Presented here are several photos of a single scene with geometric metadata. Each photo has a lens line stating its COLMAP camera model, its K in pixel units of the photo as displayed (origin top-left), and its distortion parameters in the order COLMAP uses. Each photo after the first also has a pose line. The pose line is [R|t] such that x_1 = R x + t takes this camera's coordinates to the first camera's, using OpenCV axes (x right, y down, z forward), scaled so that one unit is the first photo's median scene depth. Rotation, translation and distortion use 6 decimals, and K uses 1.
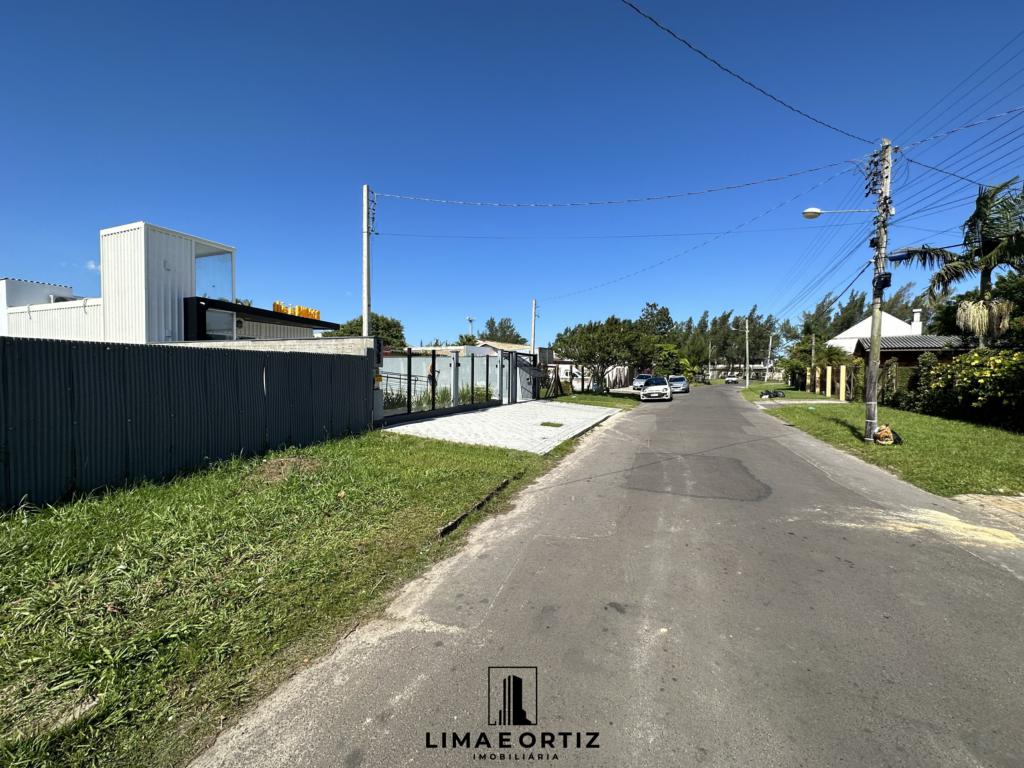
lens RADIAL K [[409.2, 0, 513.3], [0, 409.2, 381.2], [0, 0, 1]] dist [0.000004, 0.000039]
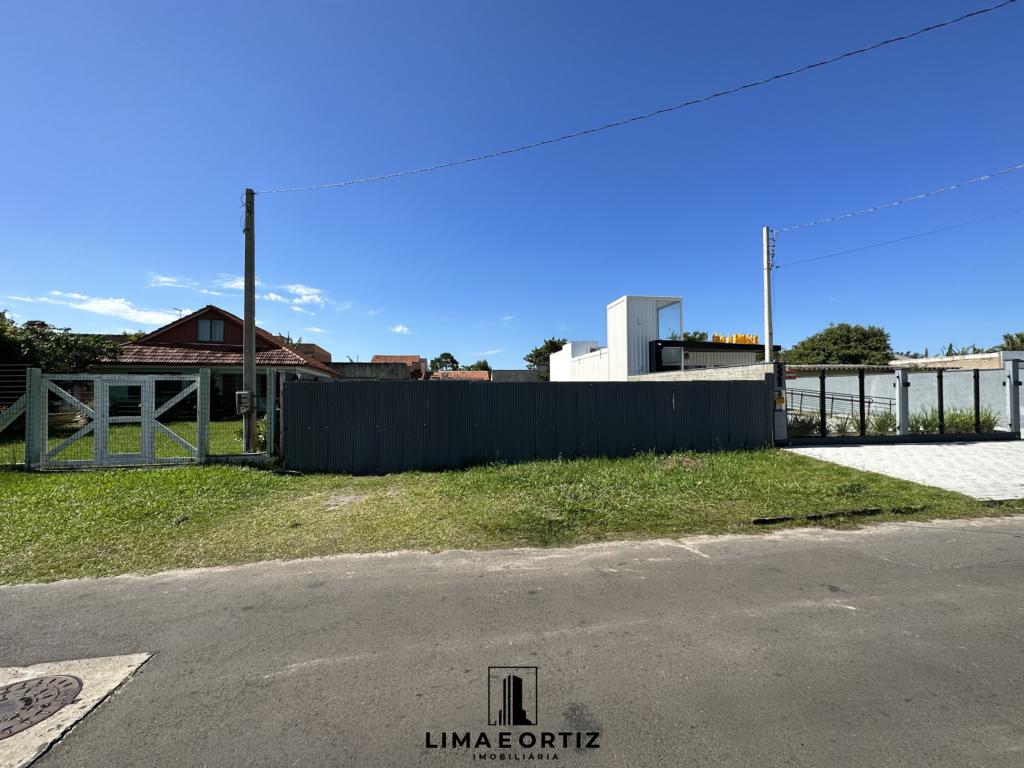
lens RADIAL K [[411.4, 0, 512.0], [0, 411.4, 384.0], [0, 0, 1]] dist [0.000366, -0.000095]
pose [[0.495981, -0.028143, -0.867877, 0.213397], [-0.008652, 0.999265, -0.037348, -0.003123], [0.868290, 0.026033, 0.495373, -0.118111]]
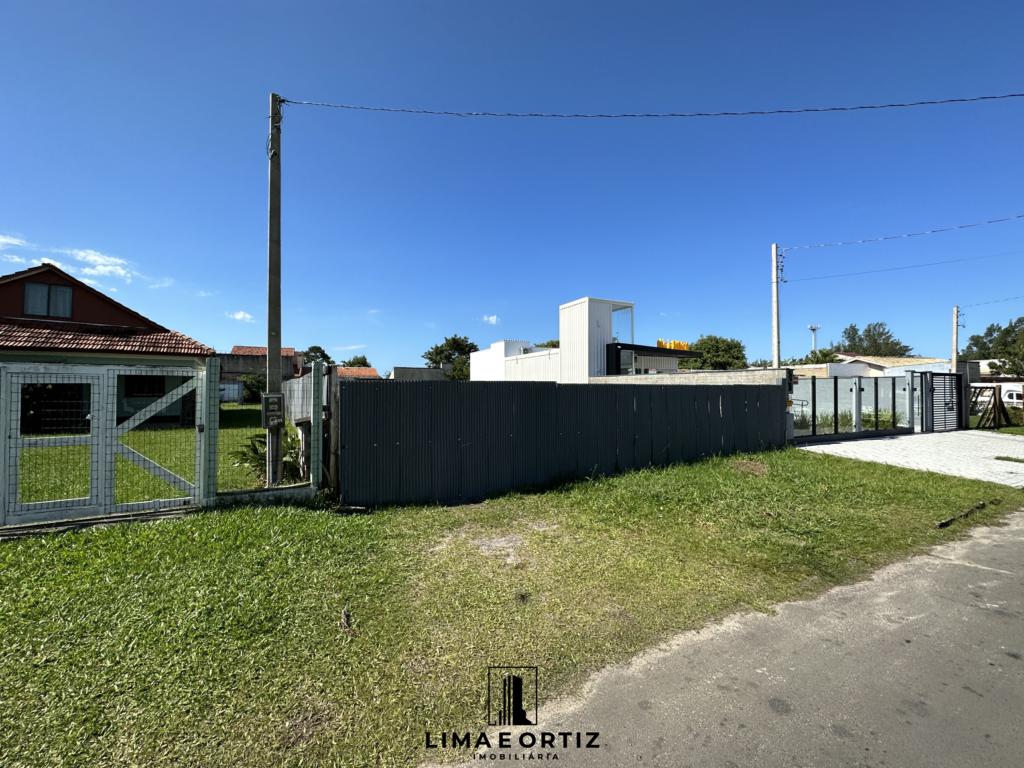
lens RADIAL K [[411.4, 0, 512.0], [0, 411.4, 384.0], [0, 0, 1]] dist [0.000366, -0.000095]
pose [[0.746534, -0.017186, -0.665126, -0.114548], [-0.009919, 0.999268, -0.036954, -0.009457], [0.665274, 0.034185, 0.745816, -0.342051]]
